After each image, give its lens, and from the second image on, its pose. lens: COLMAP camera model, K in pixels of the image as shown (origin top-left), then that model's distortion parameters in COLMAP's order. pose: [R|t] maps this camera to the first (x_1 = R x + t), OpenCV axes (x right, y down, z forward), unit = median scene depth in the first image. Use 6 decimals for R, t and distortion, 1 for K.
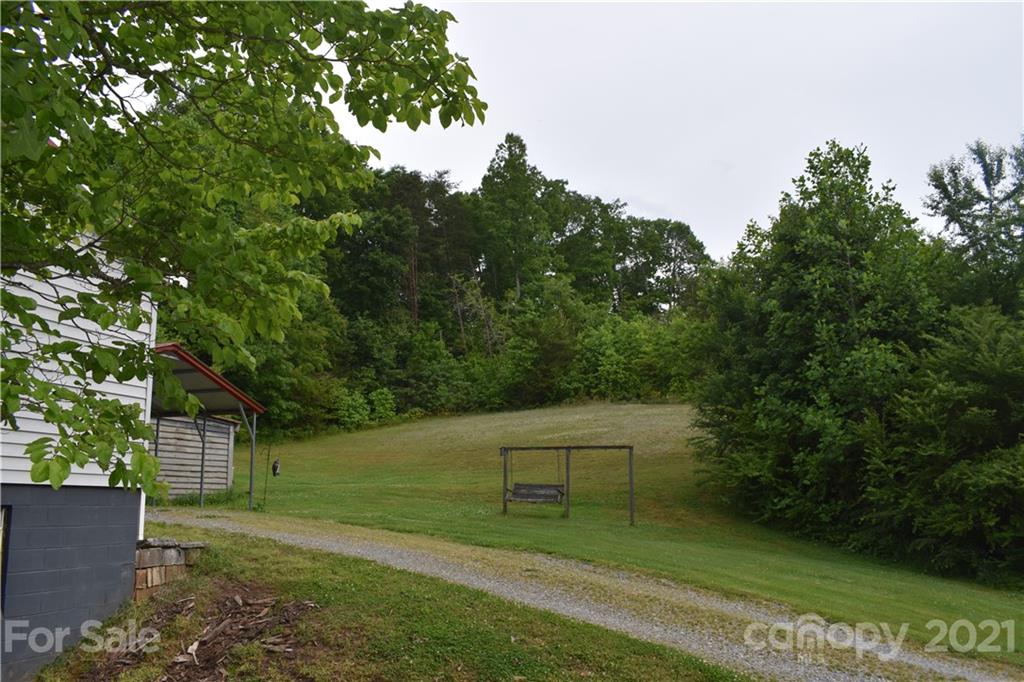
lens RADIAL K [[801.1, 0, 513.5], [0, 801.1, 345.2], [0, 0, 1]] dist [-0.093067, 0.022715]
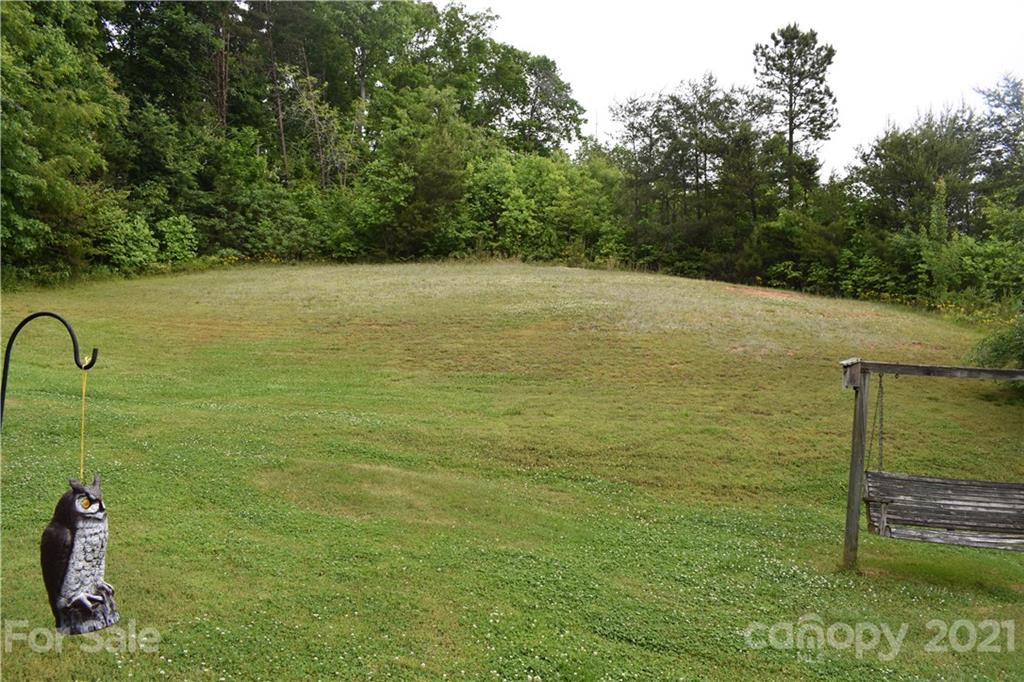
lens RADIAL K [[801.1, 0, 509.2], [0, 801.1, 336.1], [0, 0, 1]] dist [-0.093067, 0.022715]
pose [[0.954475, 0.051788, 0.293761, -0.089290], [-0.097105, 0.985115, 0.141841, 0.033366], [-0.282042, -0.163909, 0.945297, 0.287347]]
